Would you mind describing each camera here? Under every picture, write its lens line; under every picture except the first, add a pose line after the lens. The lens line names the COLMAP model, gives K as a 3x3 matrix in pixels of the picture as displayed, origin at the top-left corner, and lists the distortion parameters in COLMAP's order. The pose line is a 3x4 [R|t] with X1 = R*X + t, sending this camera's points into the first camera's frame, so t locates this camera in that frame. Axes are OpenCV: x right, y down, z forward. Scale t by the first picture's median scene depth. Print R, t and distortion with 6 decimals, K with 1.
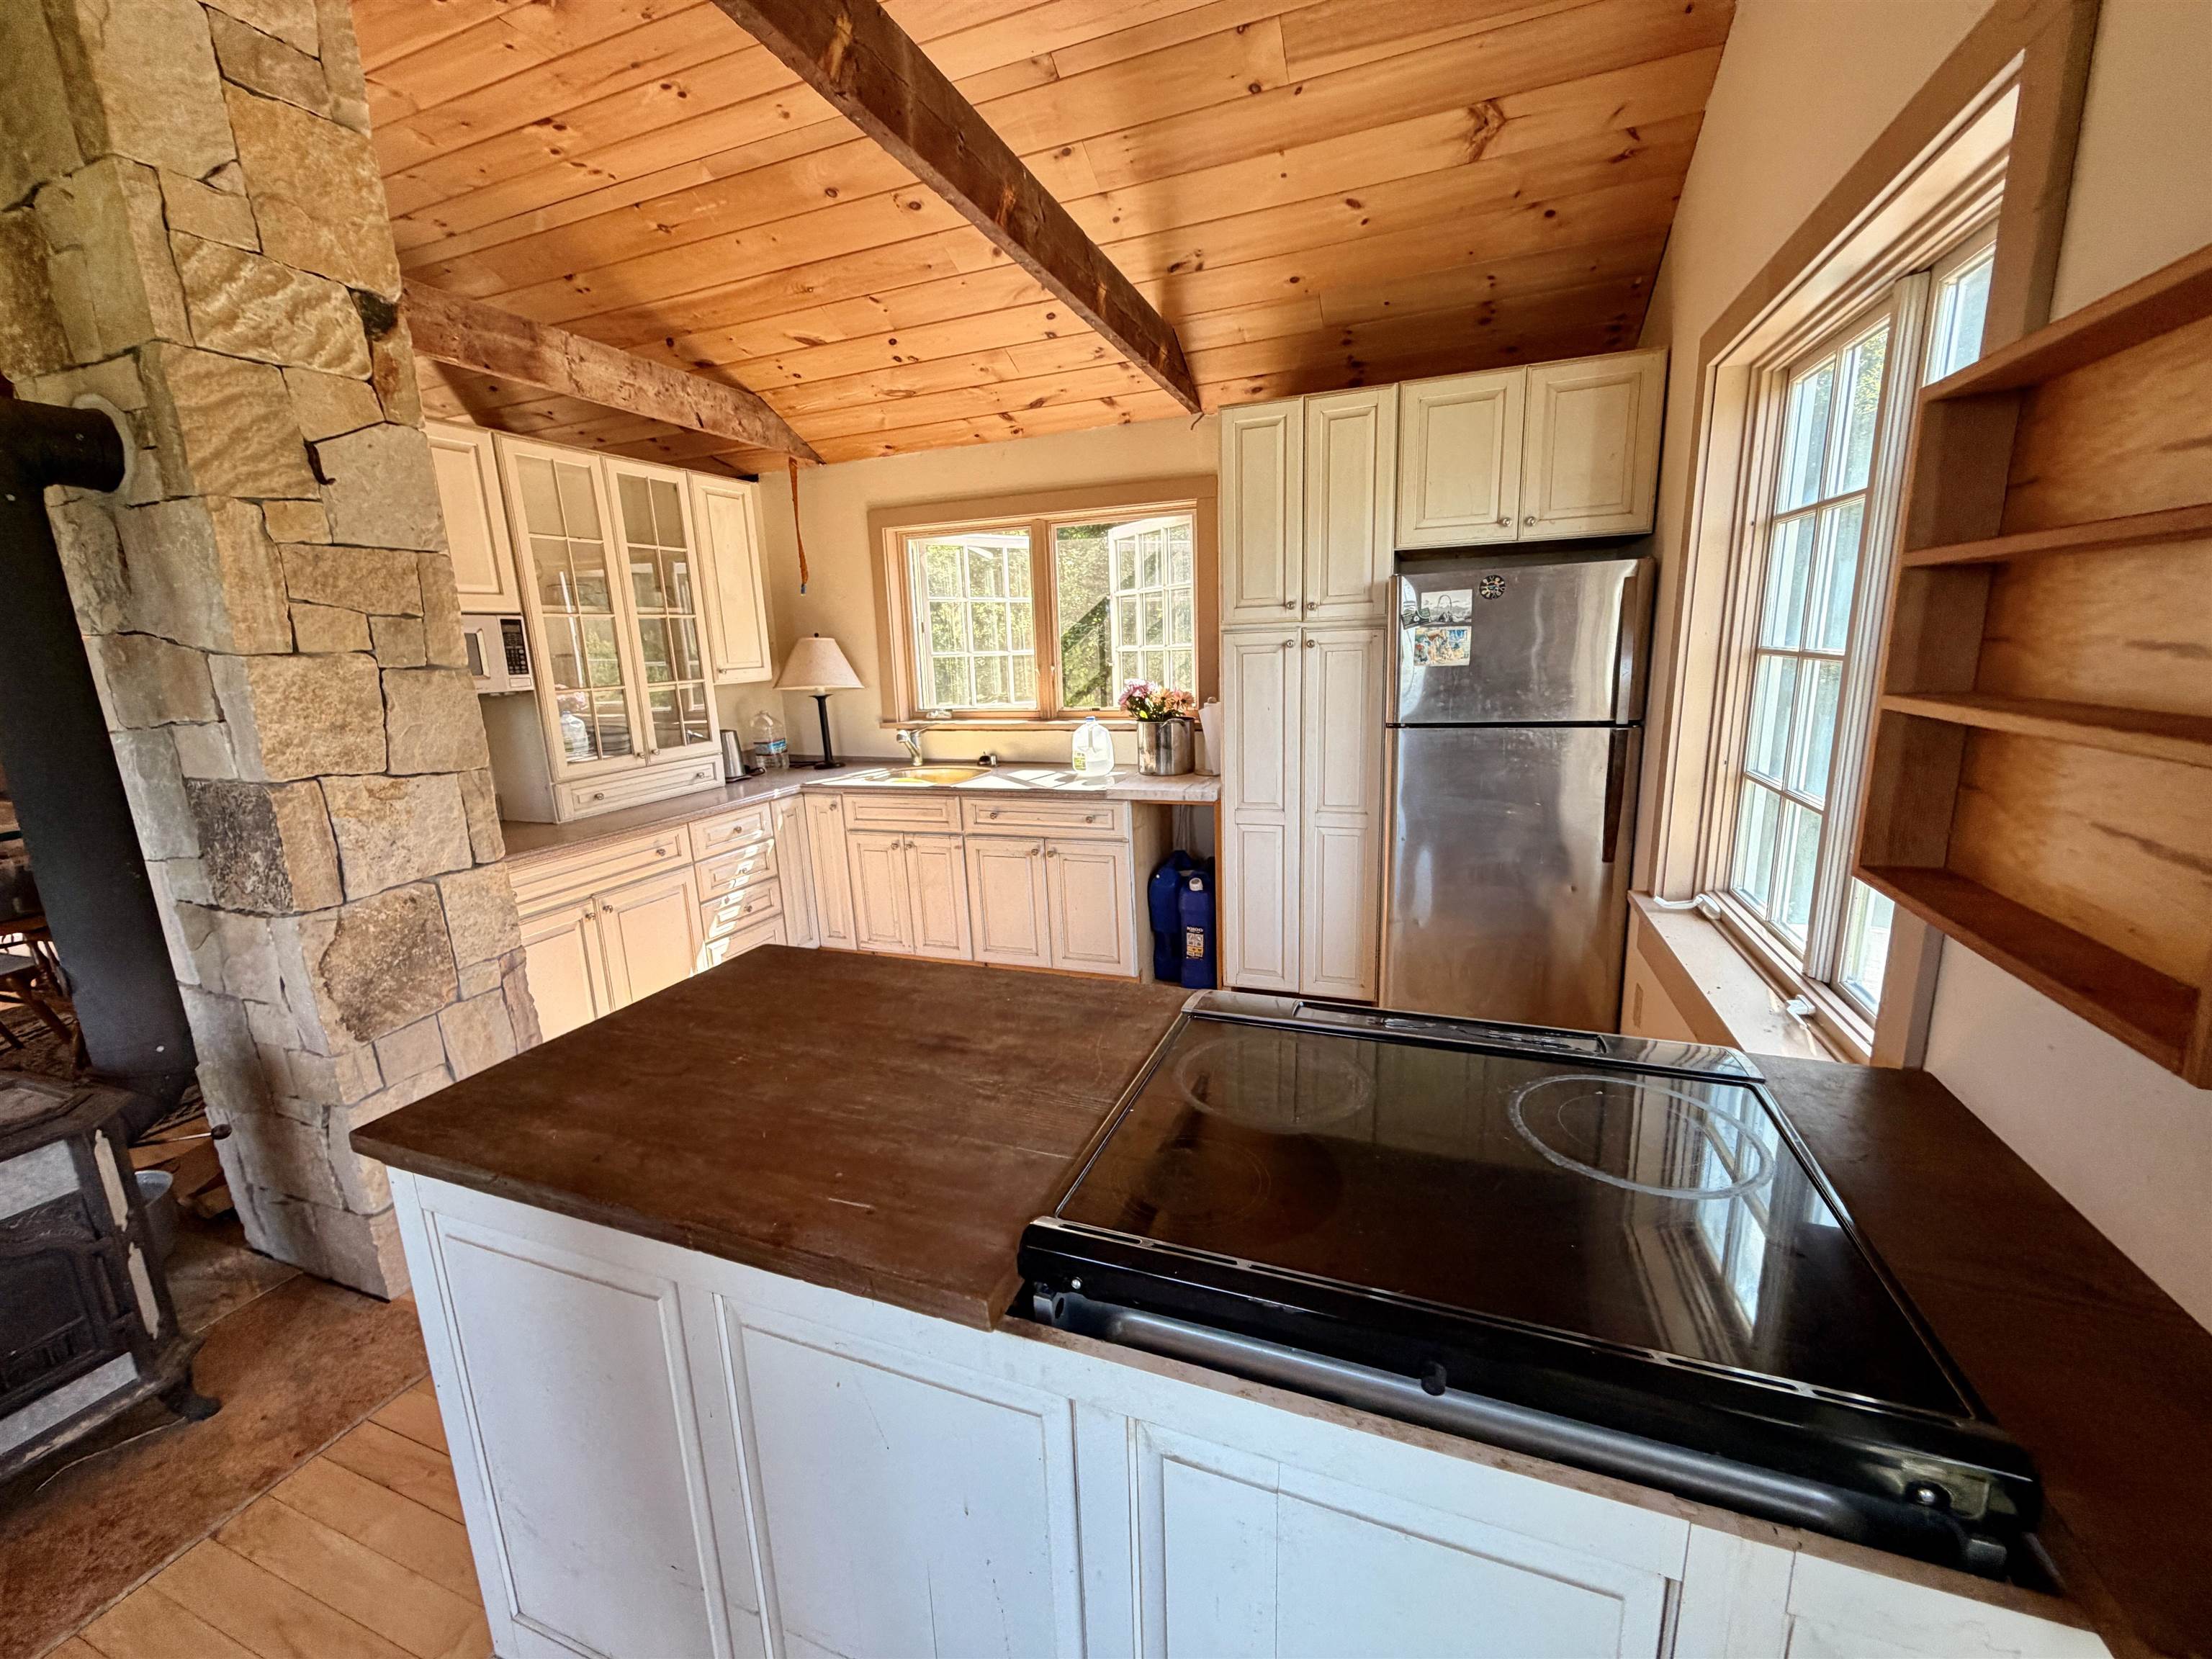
lens RADIAL K [[884.9, 0, 1098.9], [0, 884.9, 822.4], [0, 0, 1]] dist [0.001921, -0.000097]
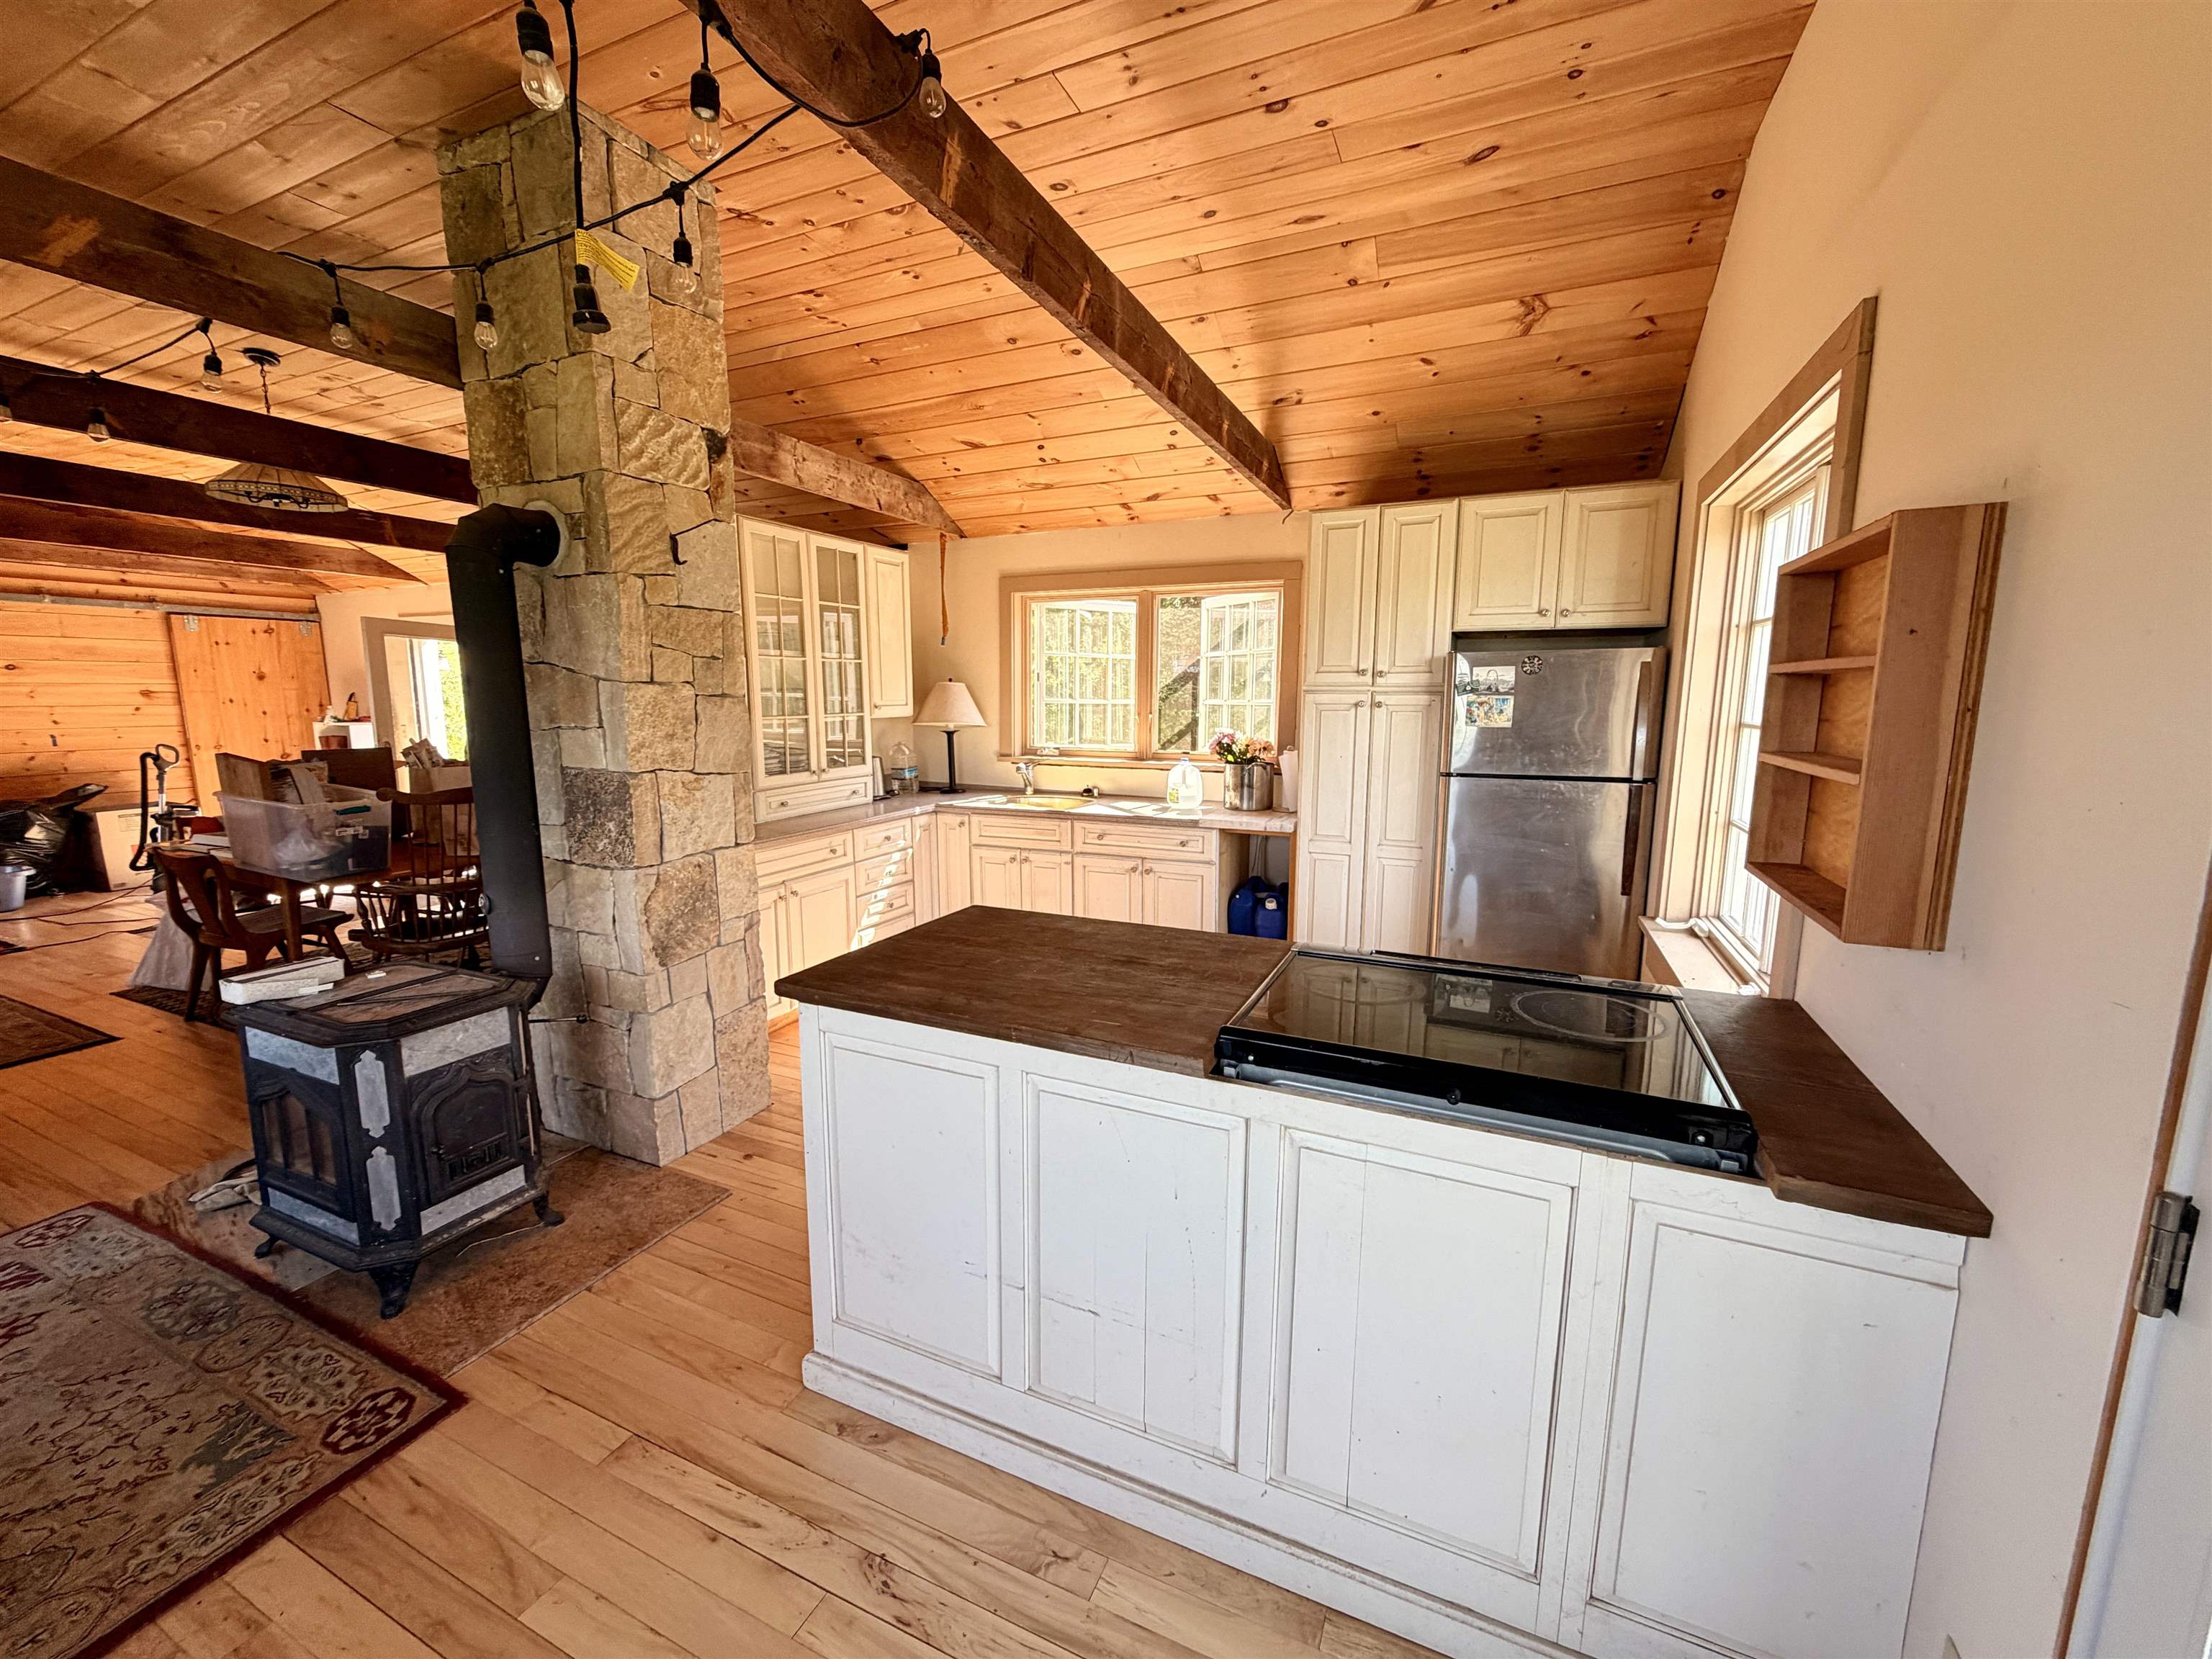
lens RADIAL K [[884.9, 0, 1099.0], [0, 884.9, 820.5], [0, 0, 1]] dist [0.001921, -0.000097]
pose [[0.997300, 0.048694, -0.054971, -0.085512], [-0.051772, 0.997086, -0.056036, 0.054756], [0.052082, 0.058731, 0.996914, -0.271785]]
